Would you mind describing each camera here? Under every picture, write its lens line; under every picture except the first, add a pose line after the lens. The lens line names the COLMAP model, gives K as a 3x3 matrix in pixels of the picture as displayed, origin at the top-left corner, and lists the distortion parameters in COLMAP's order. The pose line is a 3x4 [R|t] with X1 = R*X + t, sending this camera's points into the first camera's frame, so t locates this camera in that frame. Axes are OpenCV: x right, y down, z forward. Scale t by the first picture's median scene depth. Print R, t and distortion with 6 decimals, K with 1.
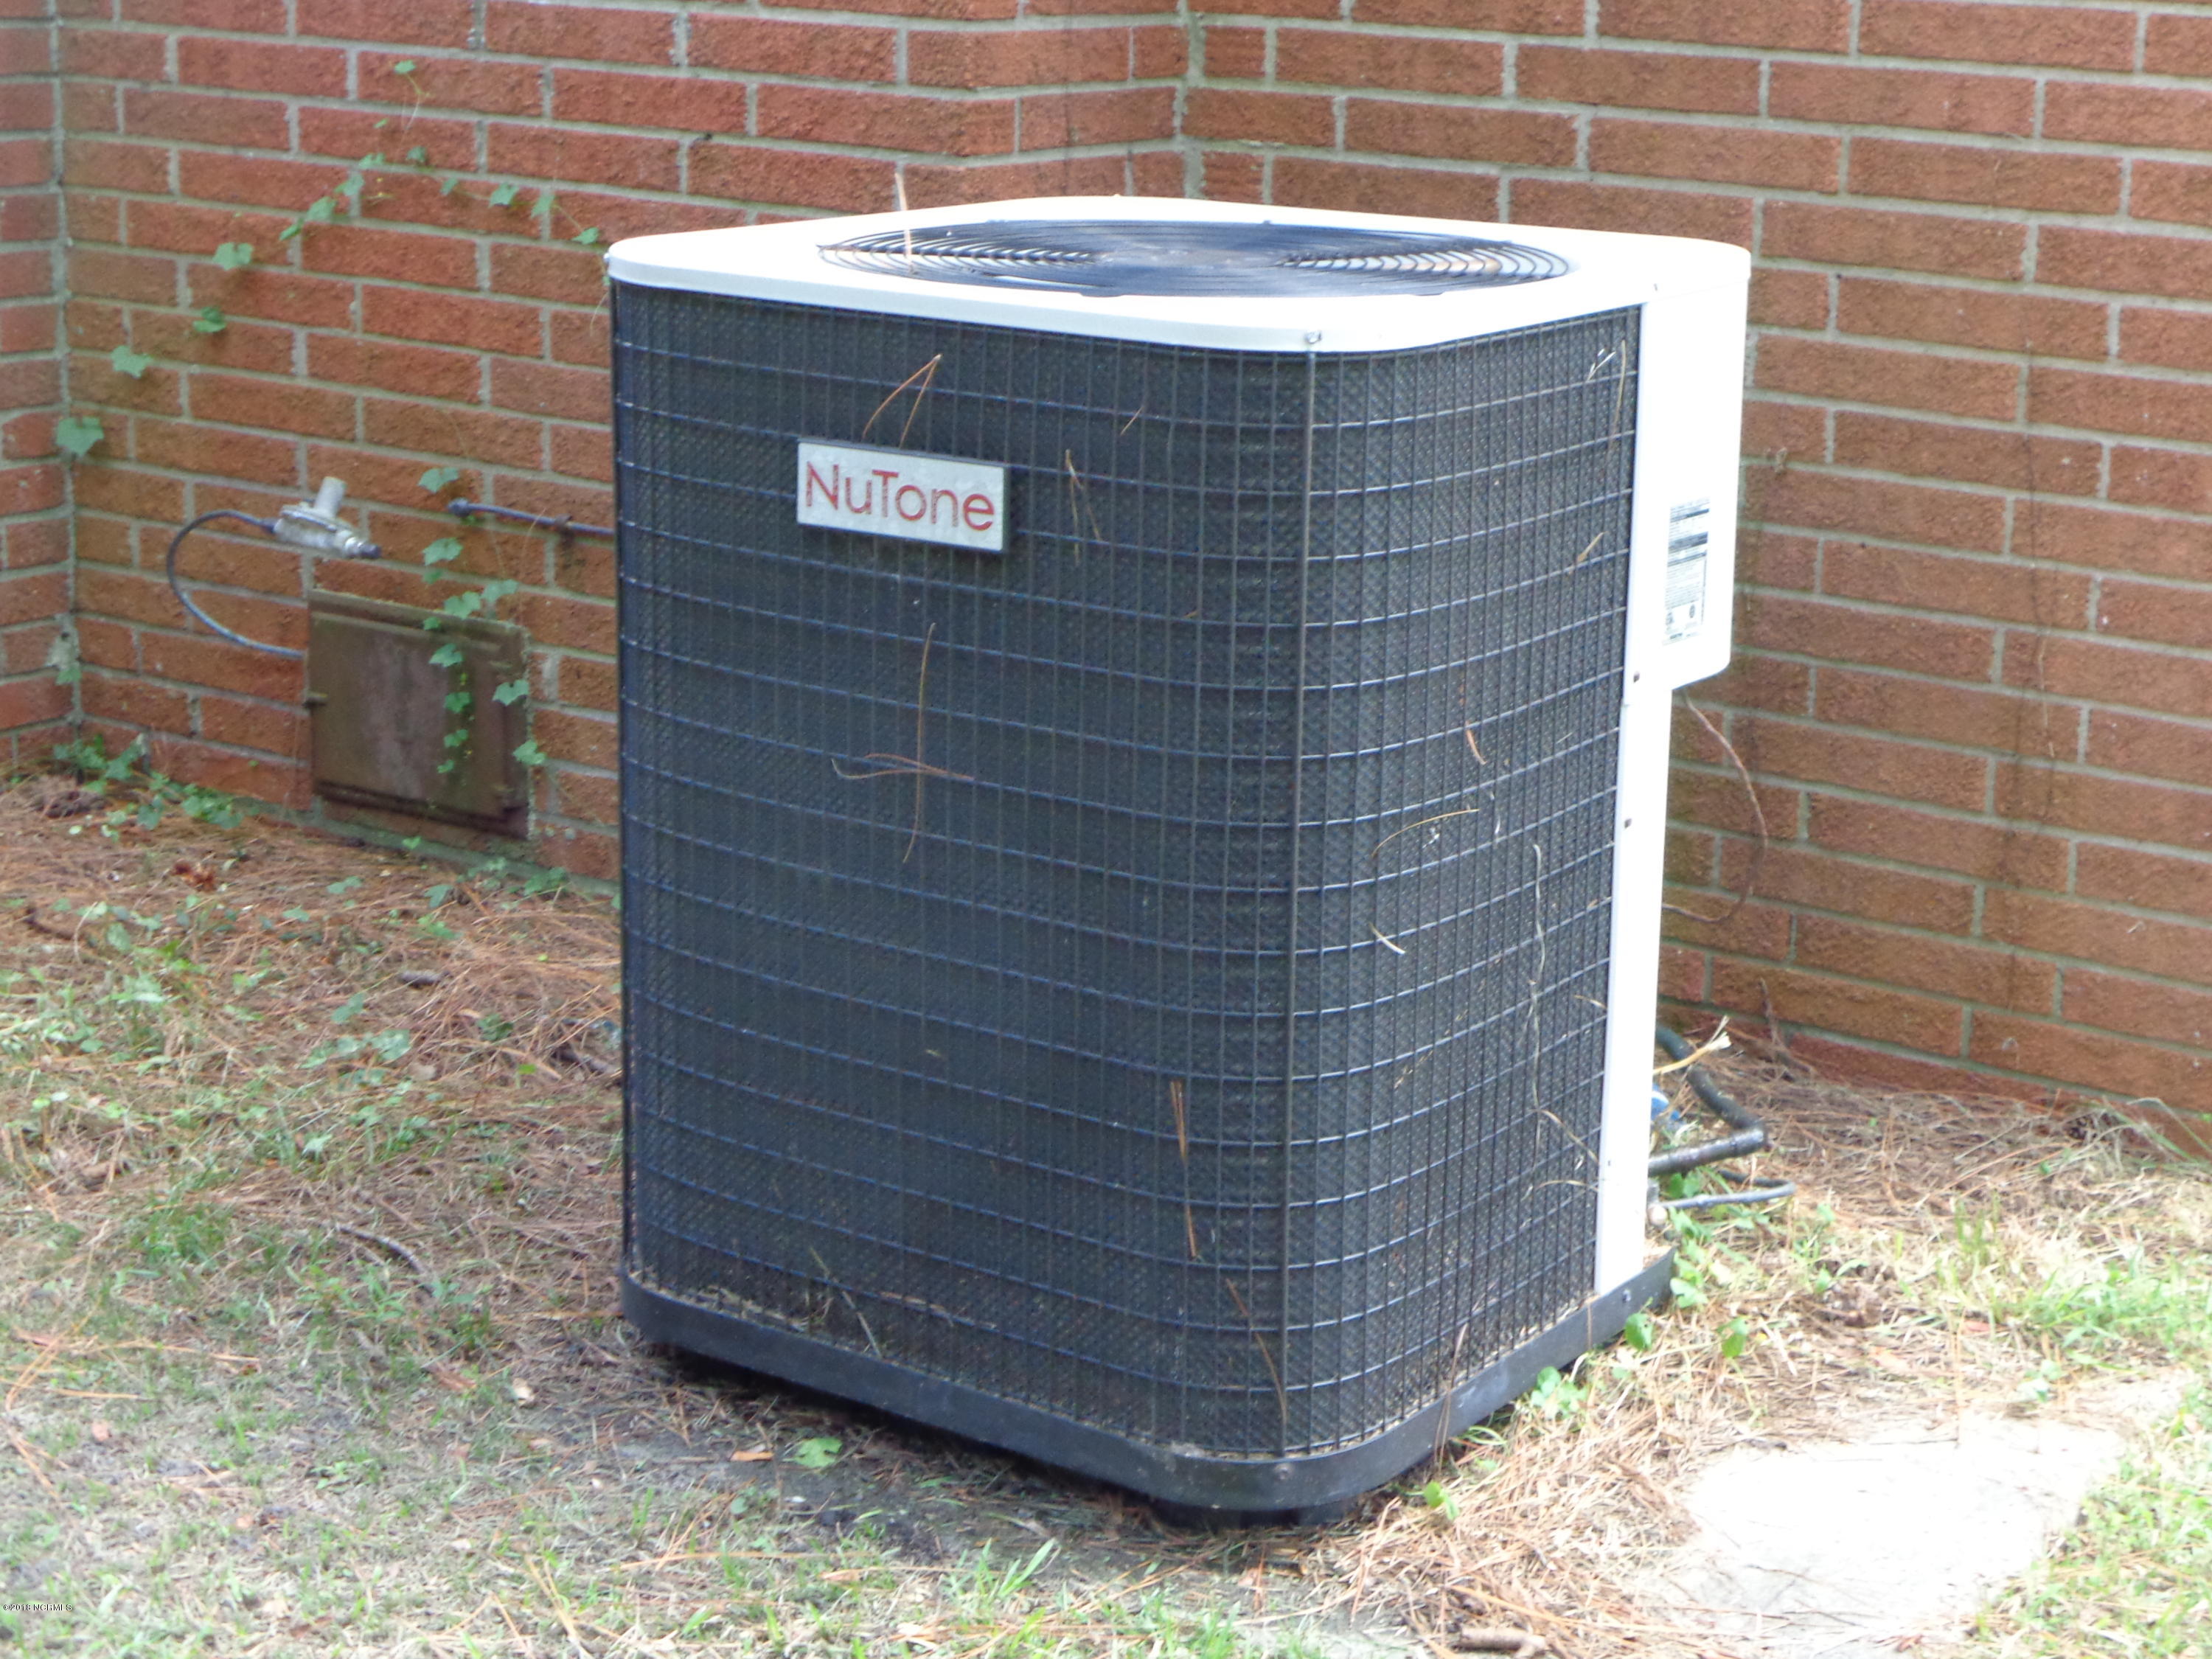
lens RADIAL K [[3813.9, 0, 1107.6], [0, 3813.9, 829.3], [0, 0, 1]] dist [-0.064967, 0.000000]
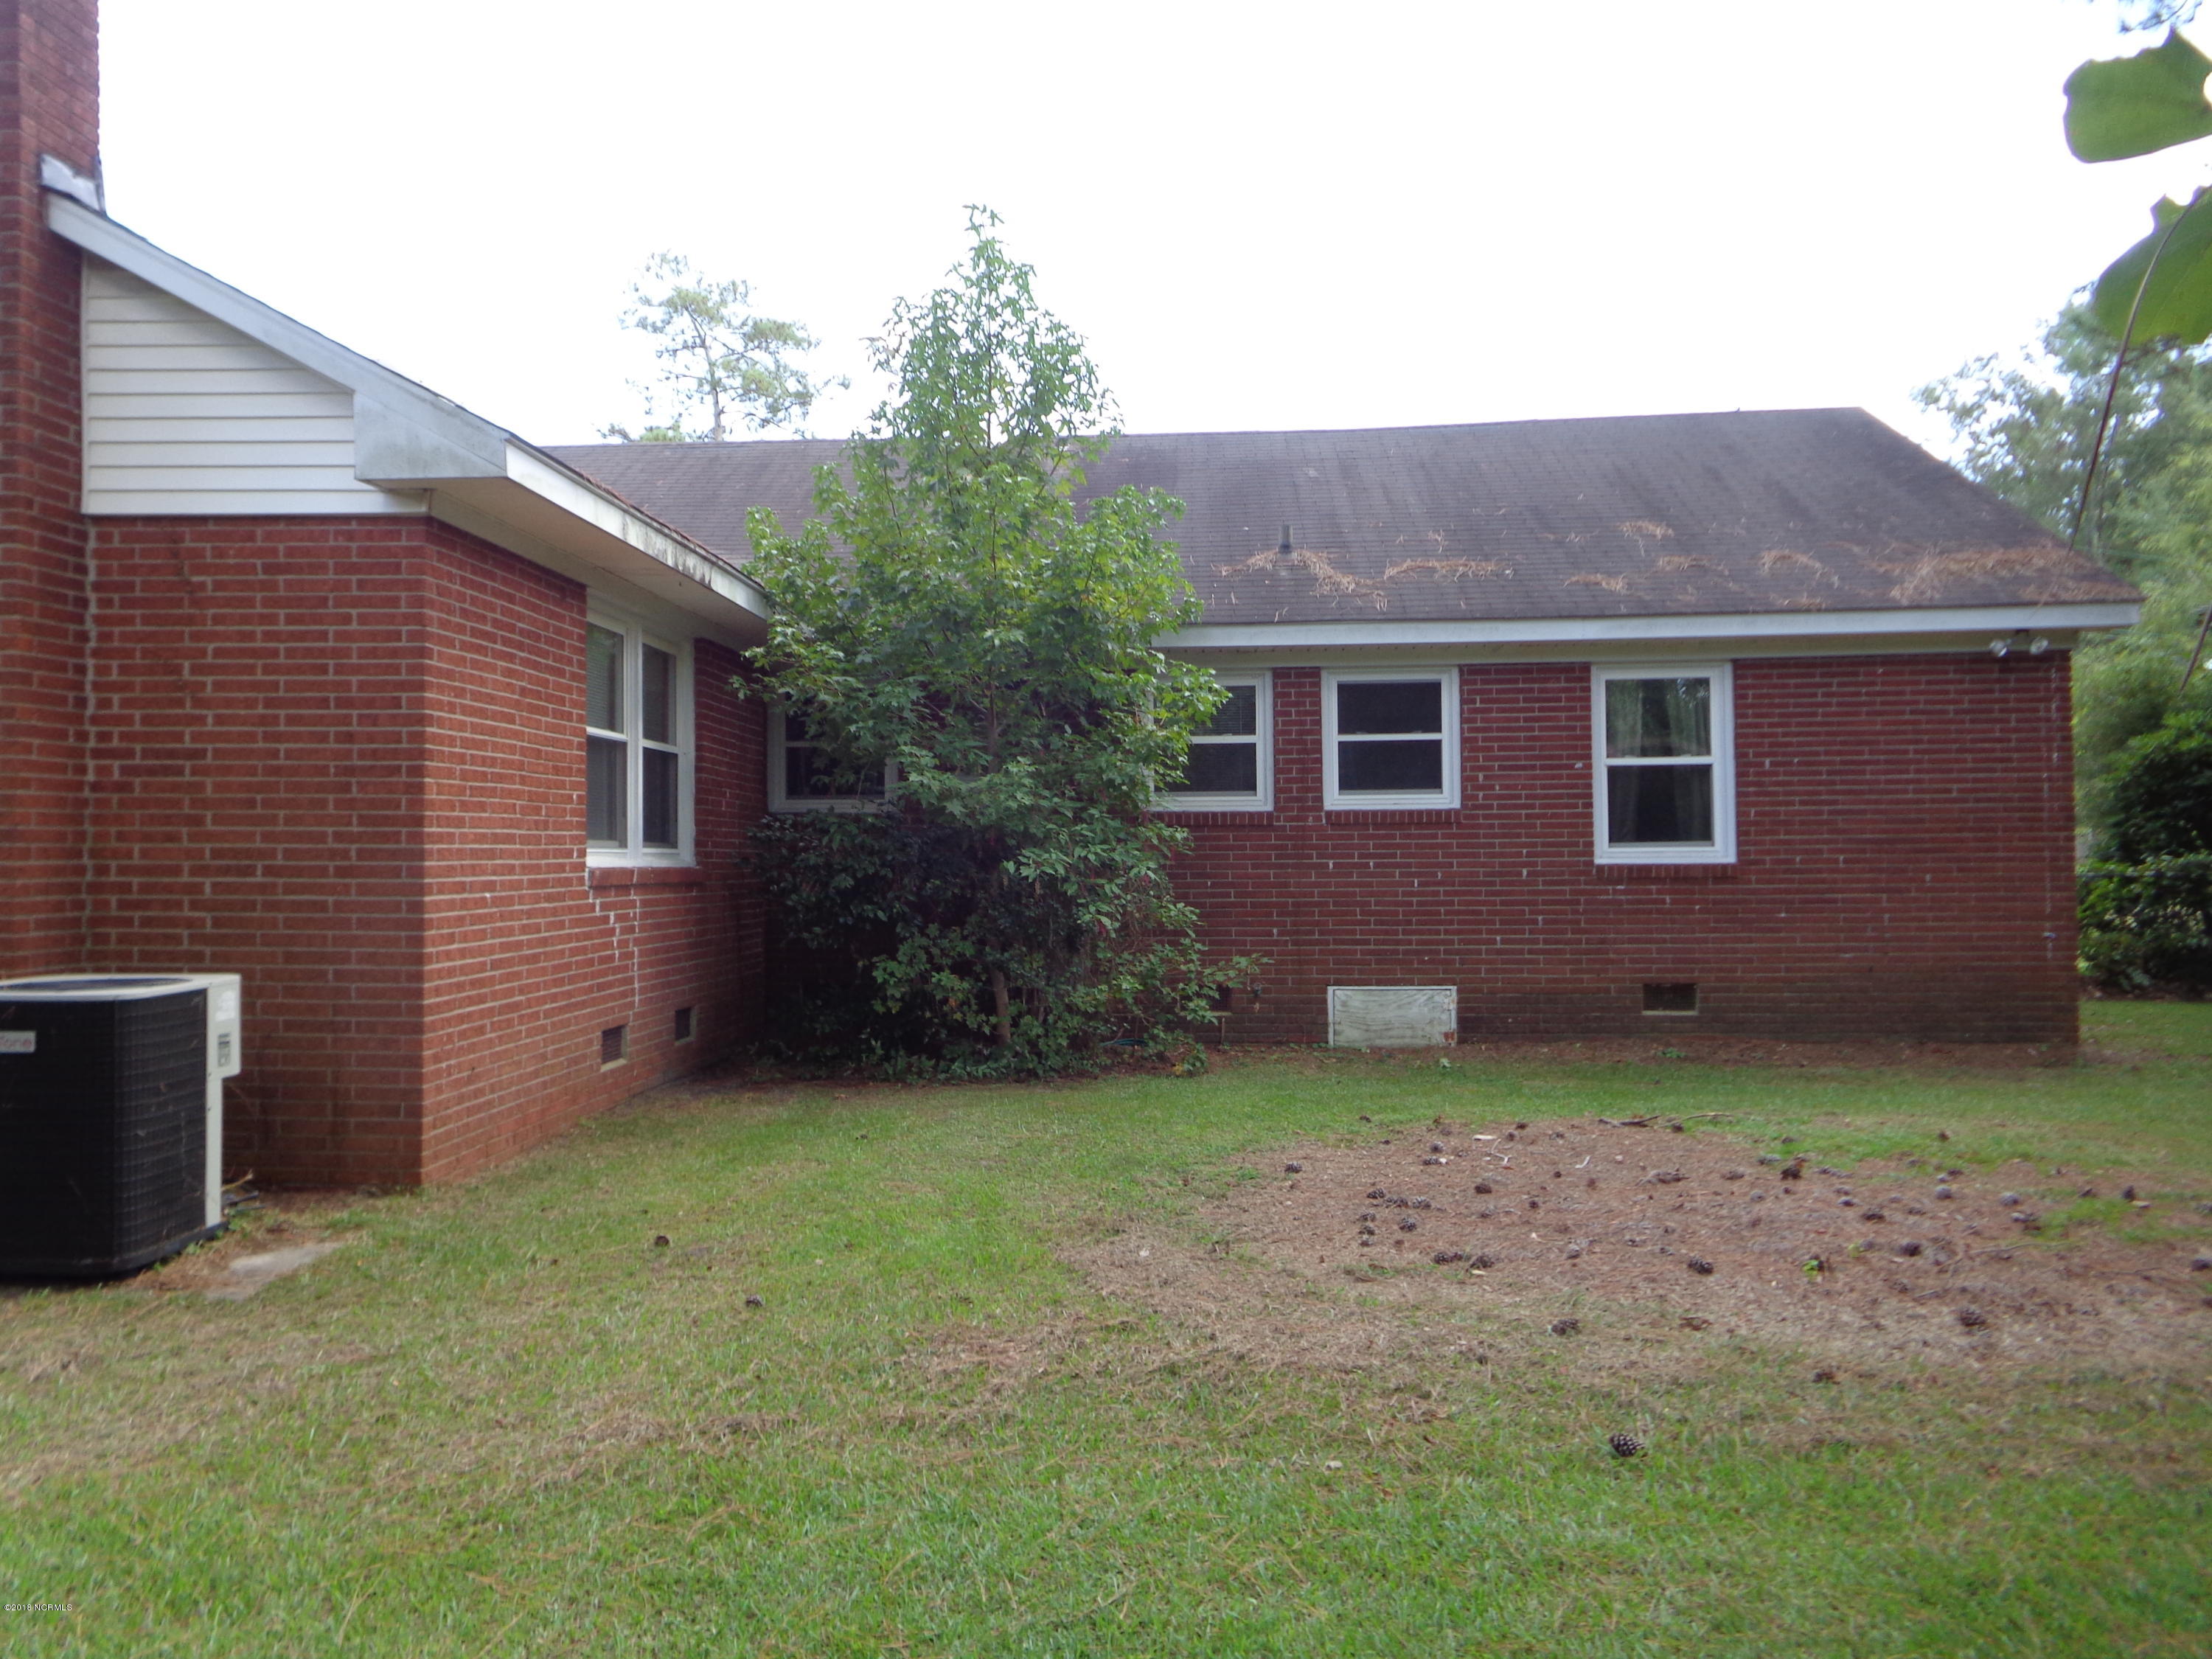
lens RADIAL K [[1656.7, 0, 1108.3], [0, 1656.7, 826.3], [0, 0, 1]] dist [-0.003106, 0.003572]
pose [[0.849091, -0.015129, 0.528030, 0.017341], [0.152658, 0.963967, -0.217860, 0.240858], [-0.505708, 0.265590, 0.820805, -1.067516]]
